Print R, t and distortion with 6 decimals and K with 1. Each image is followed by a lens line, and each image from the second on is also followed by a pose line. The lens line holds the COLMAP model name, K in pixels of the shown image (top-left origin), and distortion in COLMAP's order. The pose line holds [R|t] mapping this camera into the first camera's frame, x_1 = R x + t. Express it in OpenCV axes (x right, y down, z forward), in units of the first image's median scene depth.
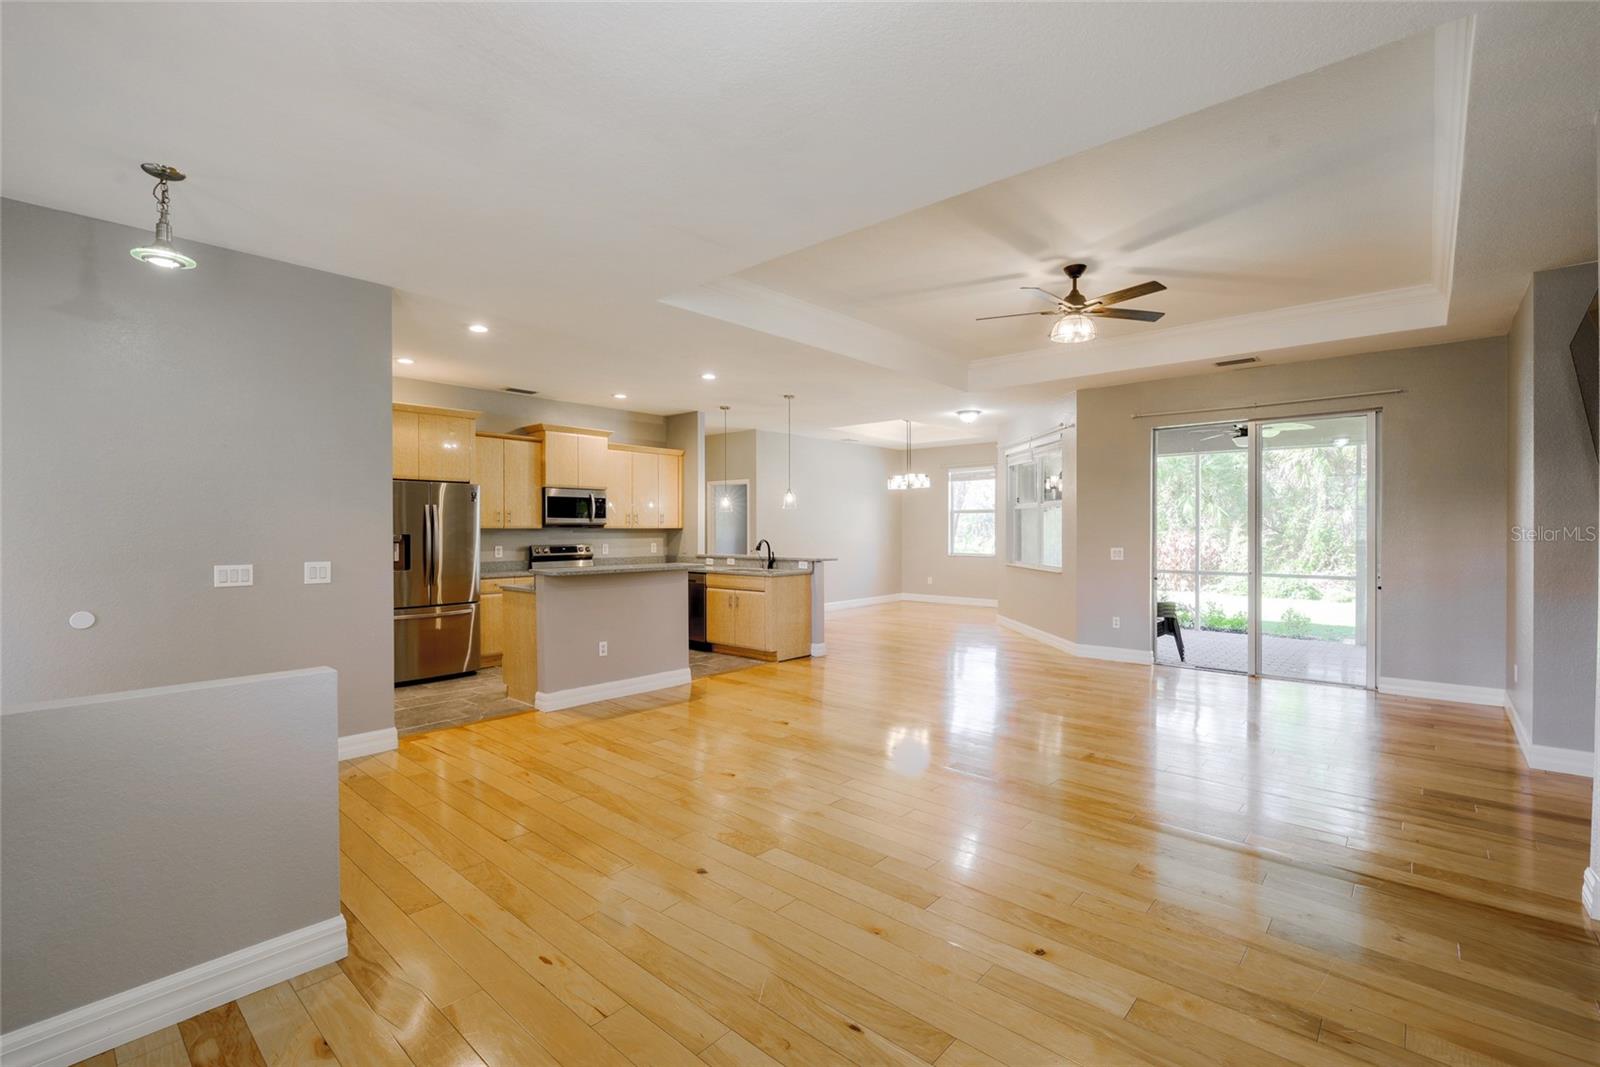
lens RADIAL K [[708.1, 0, 816.7], [0, 708.1, 540.4], [0, 0, 1]] dist [-0.003986, 0.000932]
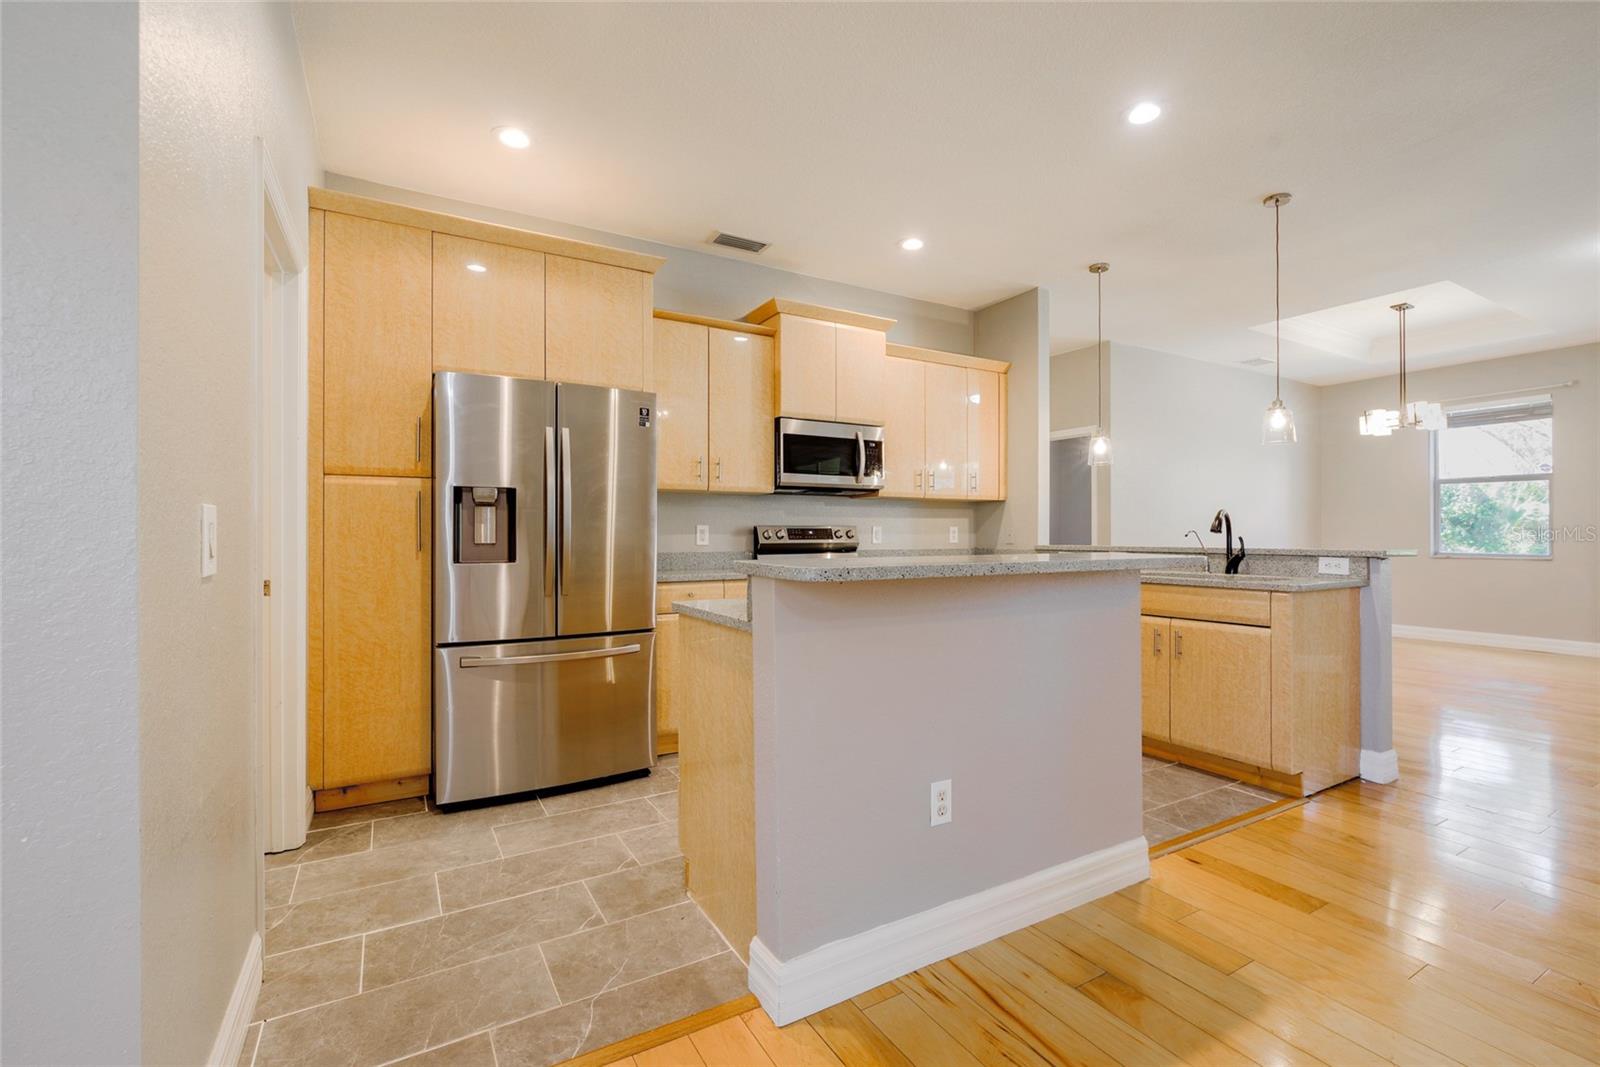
lens RADIAL K [[708.1, 0, 811.3], [0, 708.1, 533.3], [0, 0, 1]] dist [-0.003986, 0.000932]
pose [[0.948872, -0.001674, -0.315656, -0.181798], [-0.003942, 0.999845, -0.017153, 0.022966], [0.315636, 0.017520, 0.948718, 0.473502]]
